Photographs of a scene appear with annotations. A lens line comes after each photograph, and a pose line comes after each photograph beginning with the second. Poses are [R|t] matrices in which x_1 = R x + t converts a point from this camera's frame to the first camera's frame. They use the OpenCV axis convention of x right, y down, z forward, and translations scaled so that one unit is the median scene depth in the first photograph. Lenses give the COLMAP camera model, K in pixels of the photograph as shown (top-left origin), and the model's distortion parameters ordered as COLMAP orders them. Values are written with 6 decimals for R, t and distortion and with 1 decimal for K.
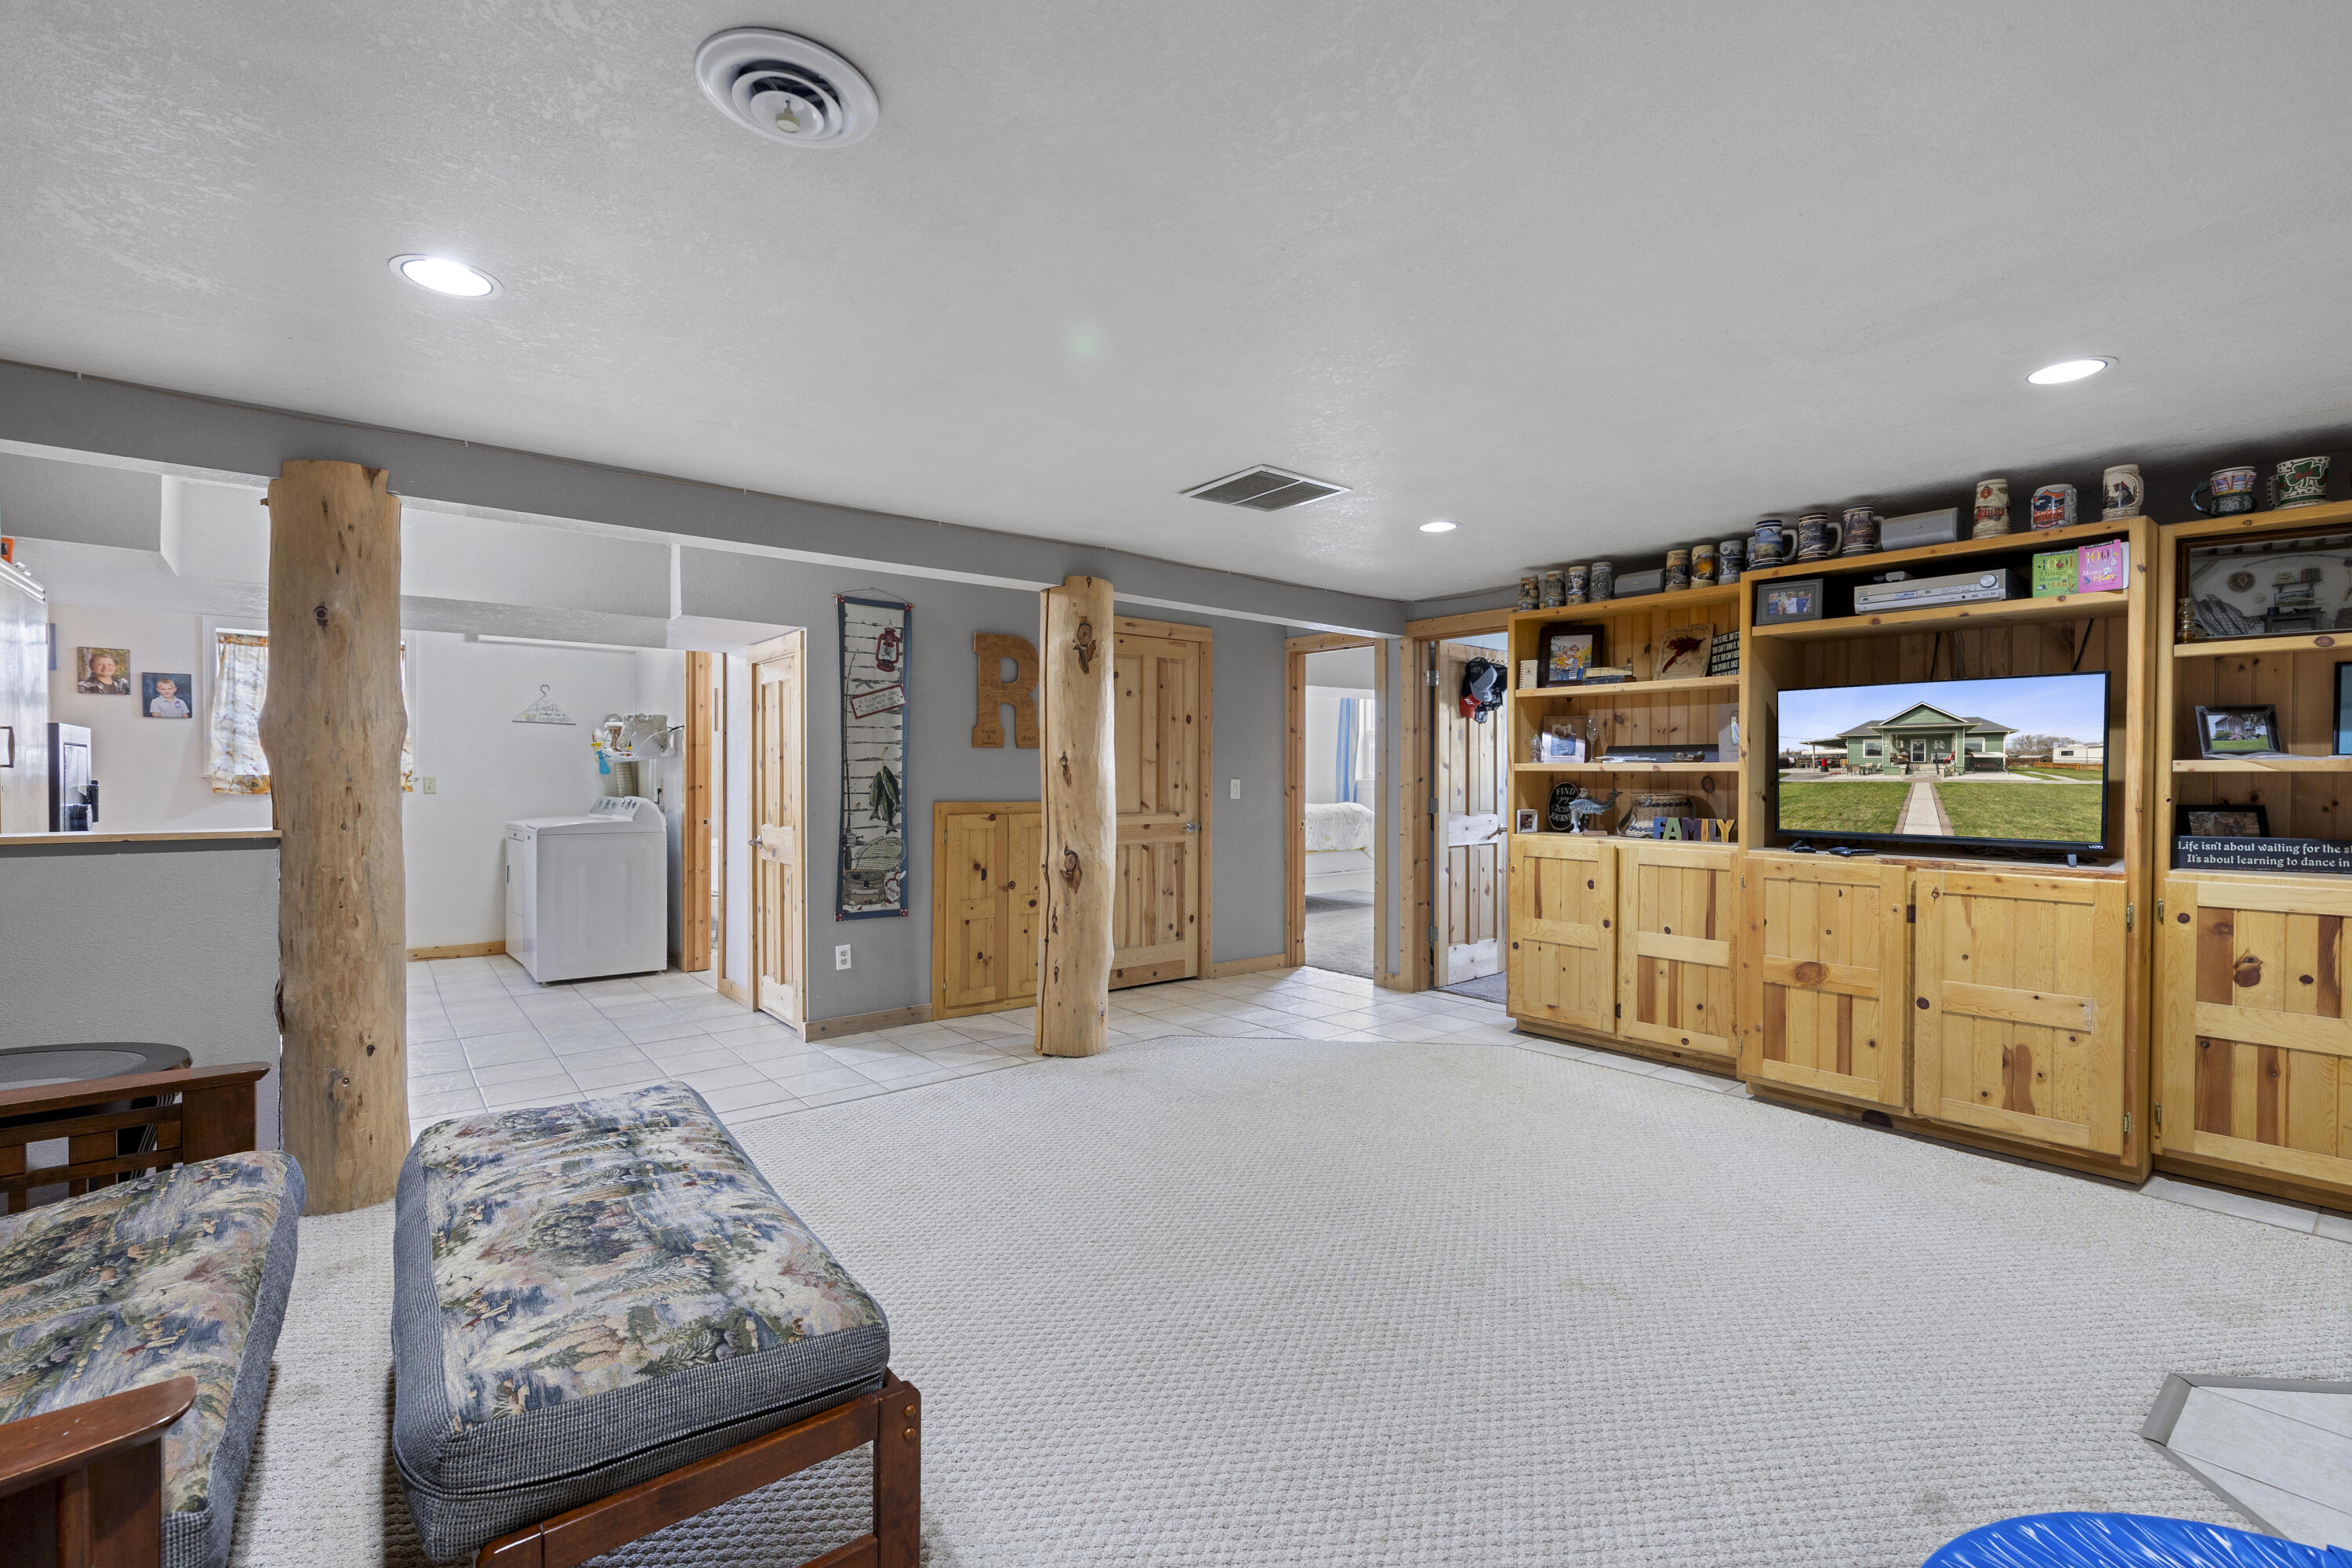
lens RADIAL K [[944.0, 0, 1108.5], [0, 944.0, 809.6], [0, 0, 1]] dist [0.002316, 0.000291]
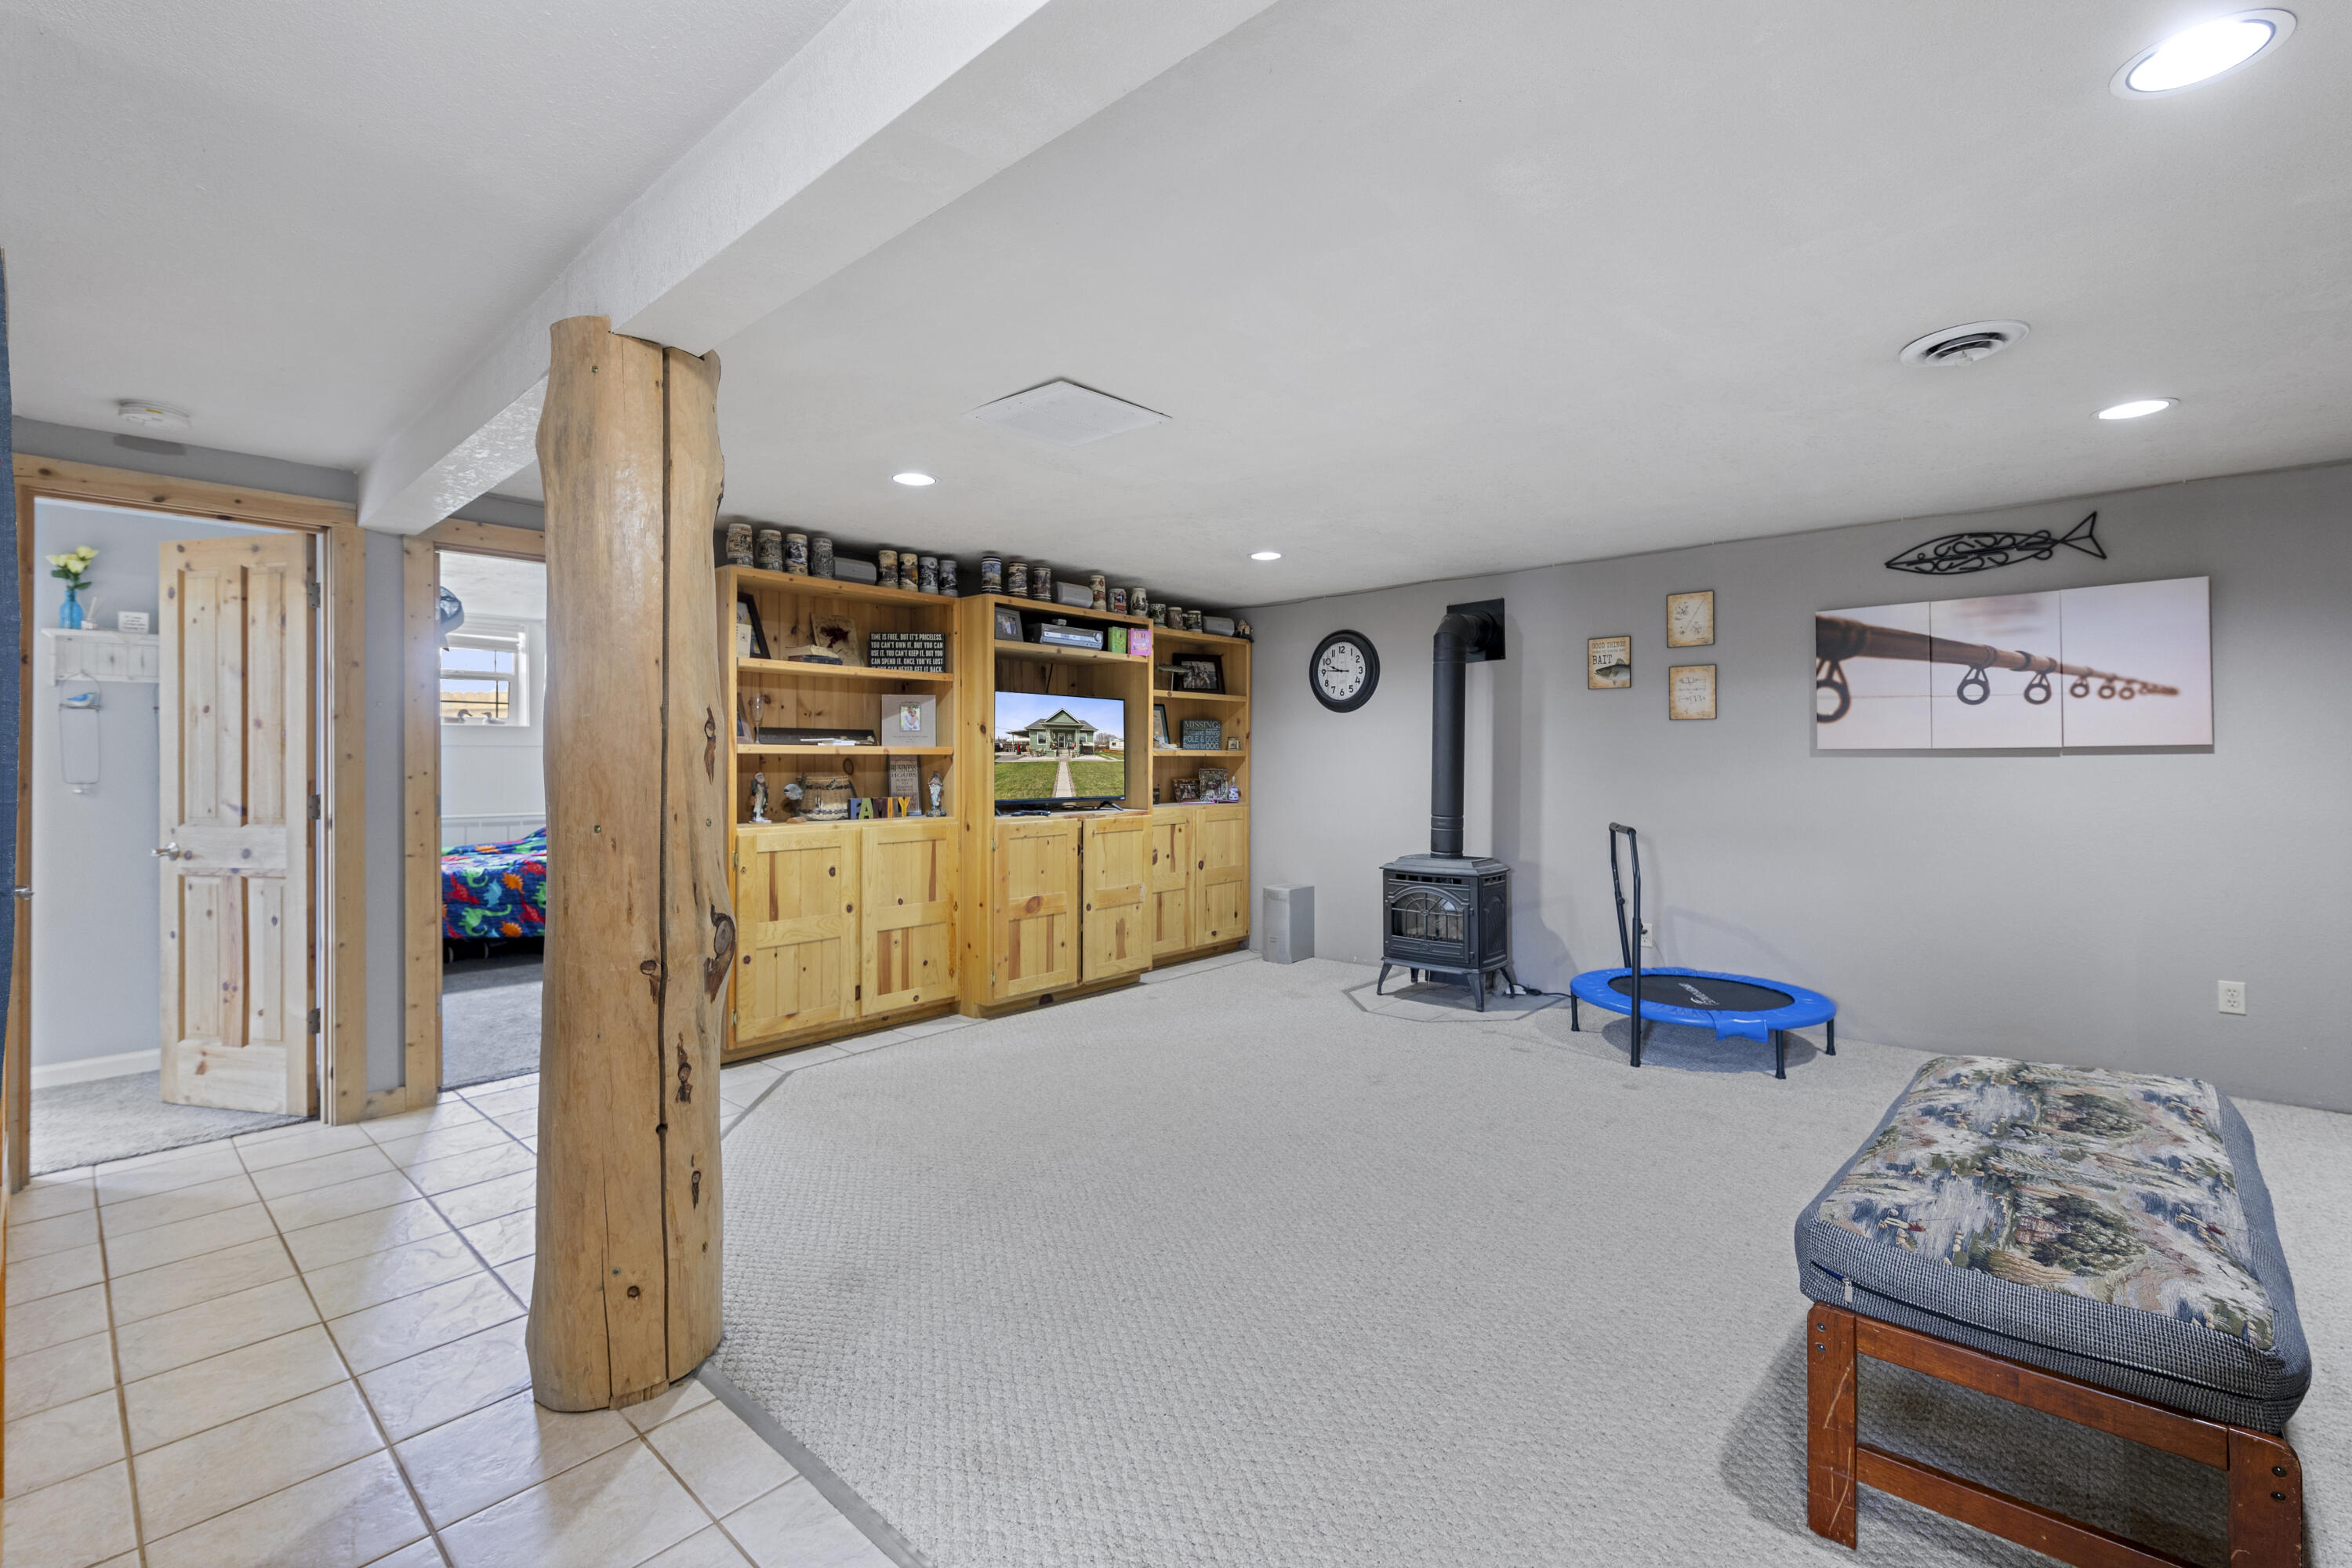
lens RADIAL K [[1009.1, 0, 1184.1], [0, 1009.1, 760.3], [0, 0, 1]] dist [0.001451, 0.000117]
pose [[-0.166219, -0.003032, 0.986084, -0.720134], [0.039311, 0.999180, 0.009698, -0.038004], [-0.985305, 0.040376, -0.165963, 1.041864]]
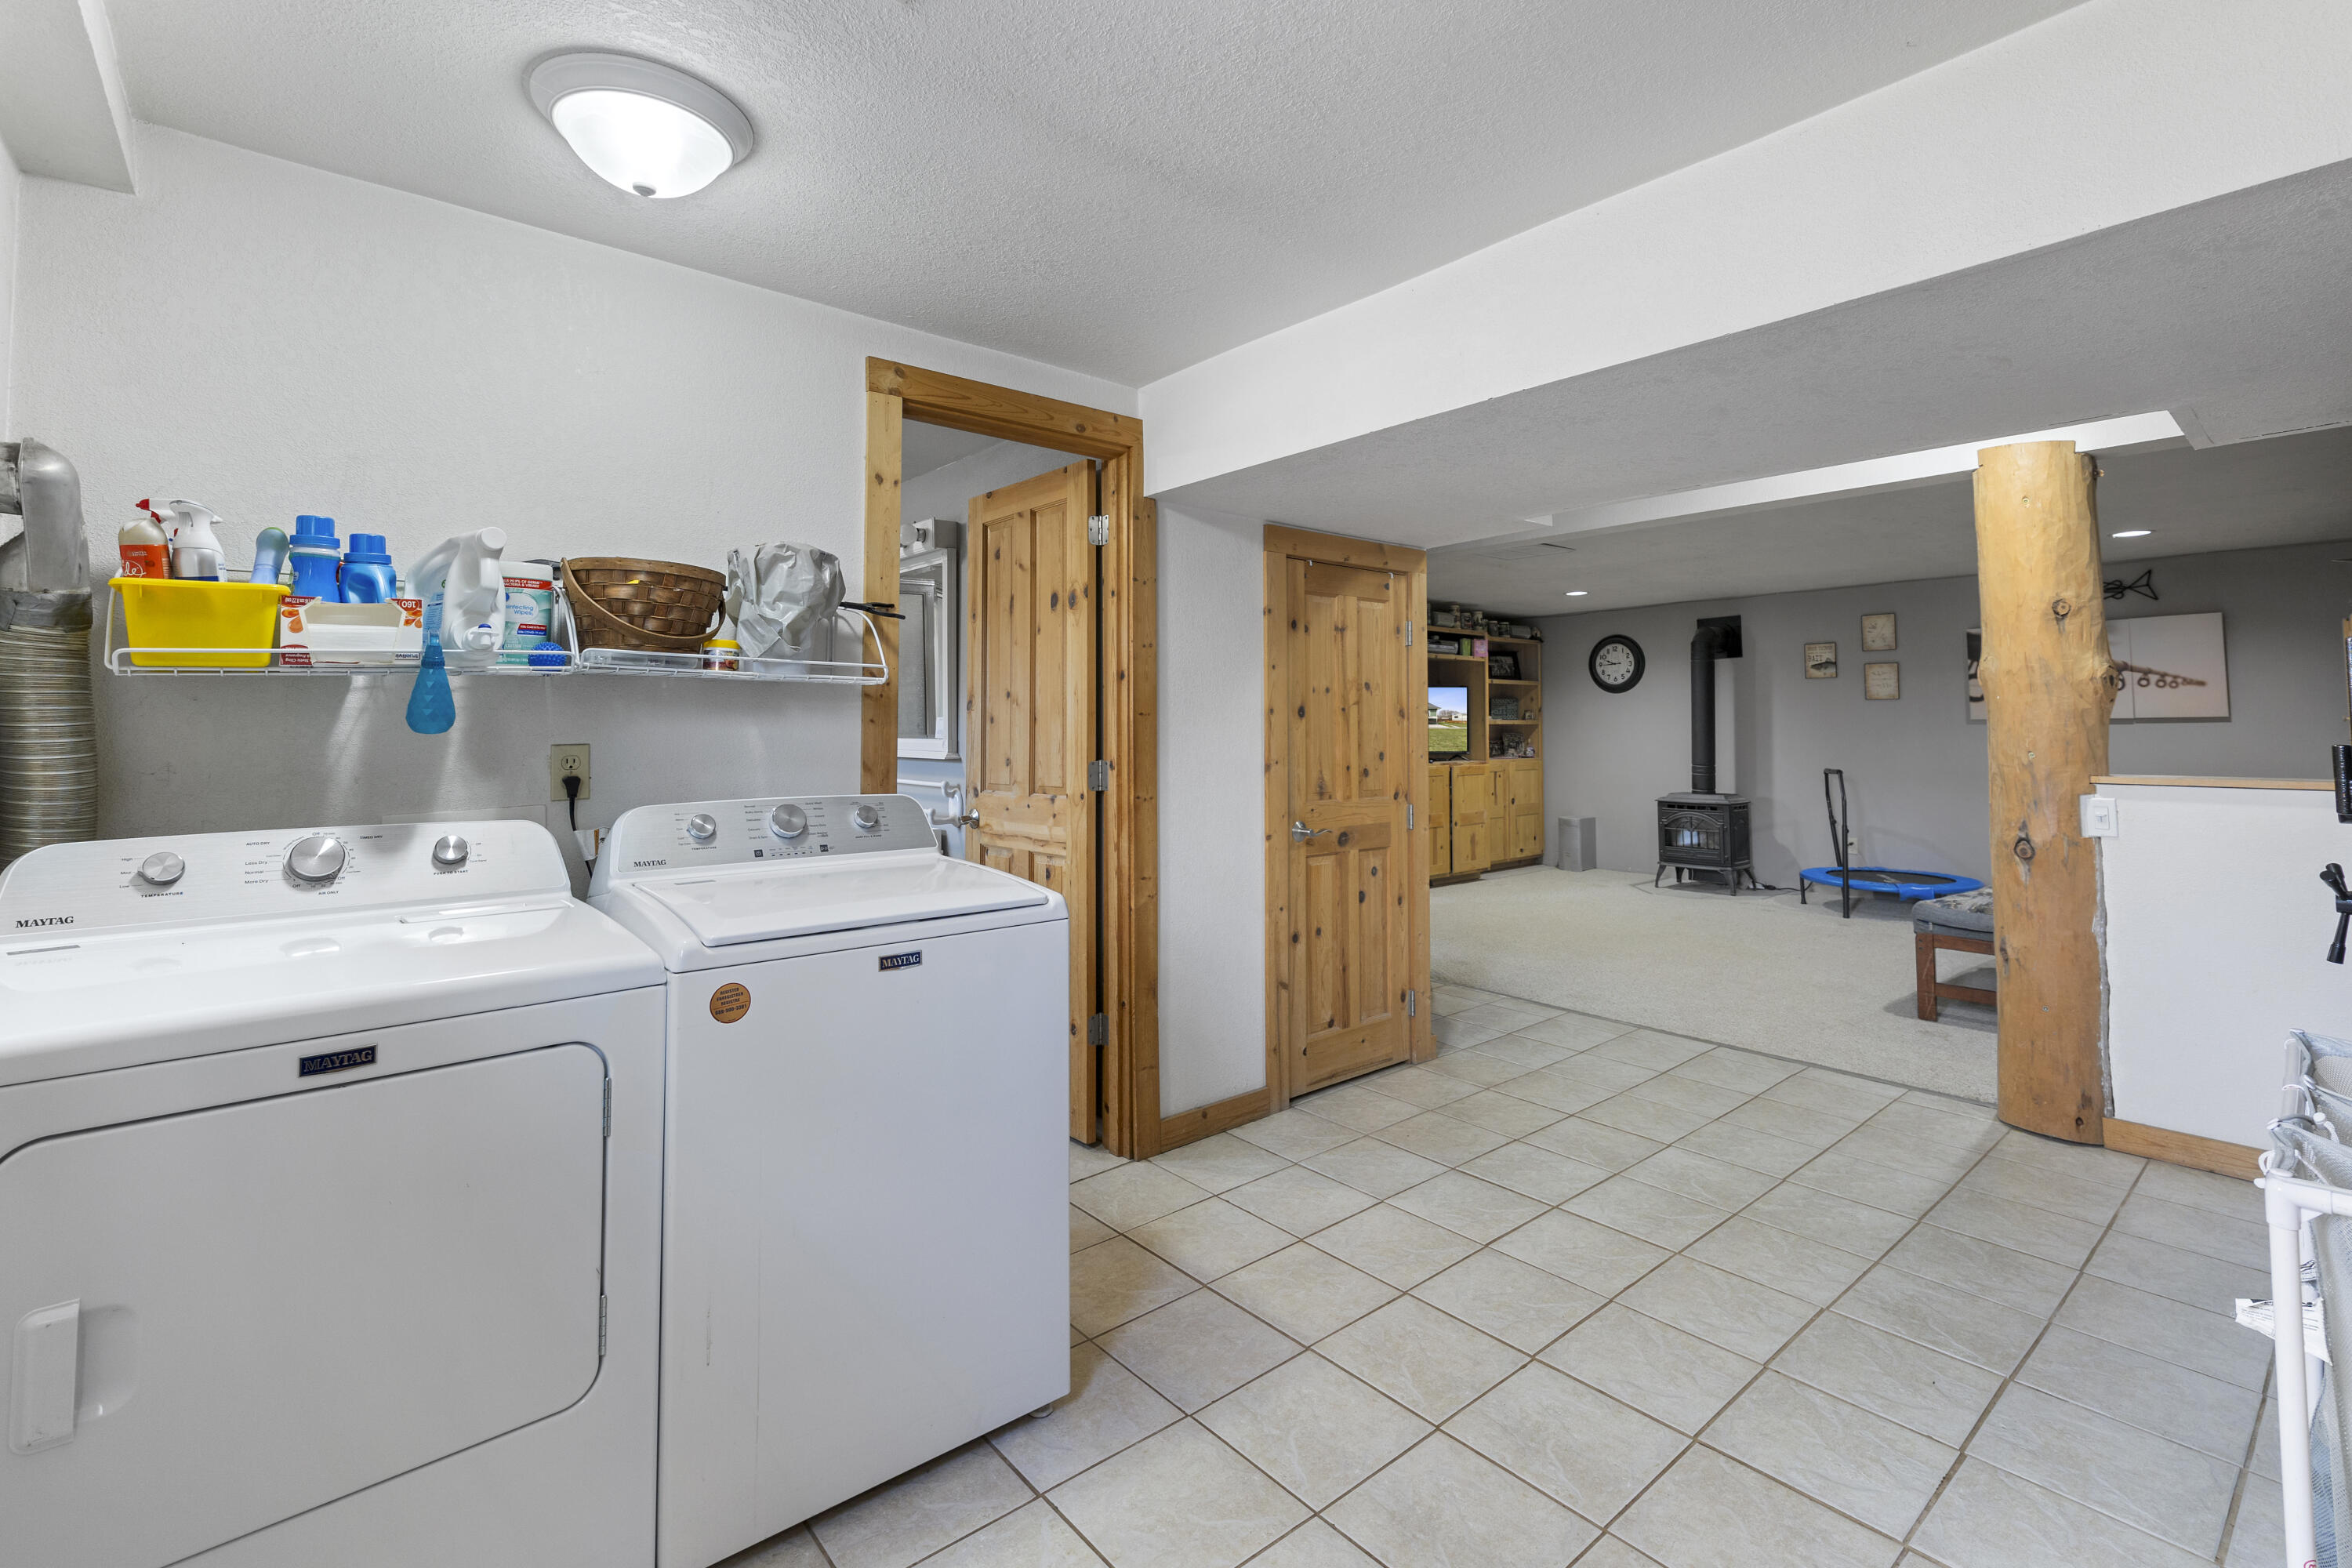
lens RADIAL K [[1048.2, 0, 1179.5], [0, 1048.2, 686.4], [0, 0, 1]] dist [0.001530, 0.000227]
pose [[-0.022629, 0.036126, 0.999091, -1.592437], [0.041940, 0.998501, -0.035155, -0.064946], [-0.998864, 0.041106, -0.024110, 1.615046]]
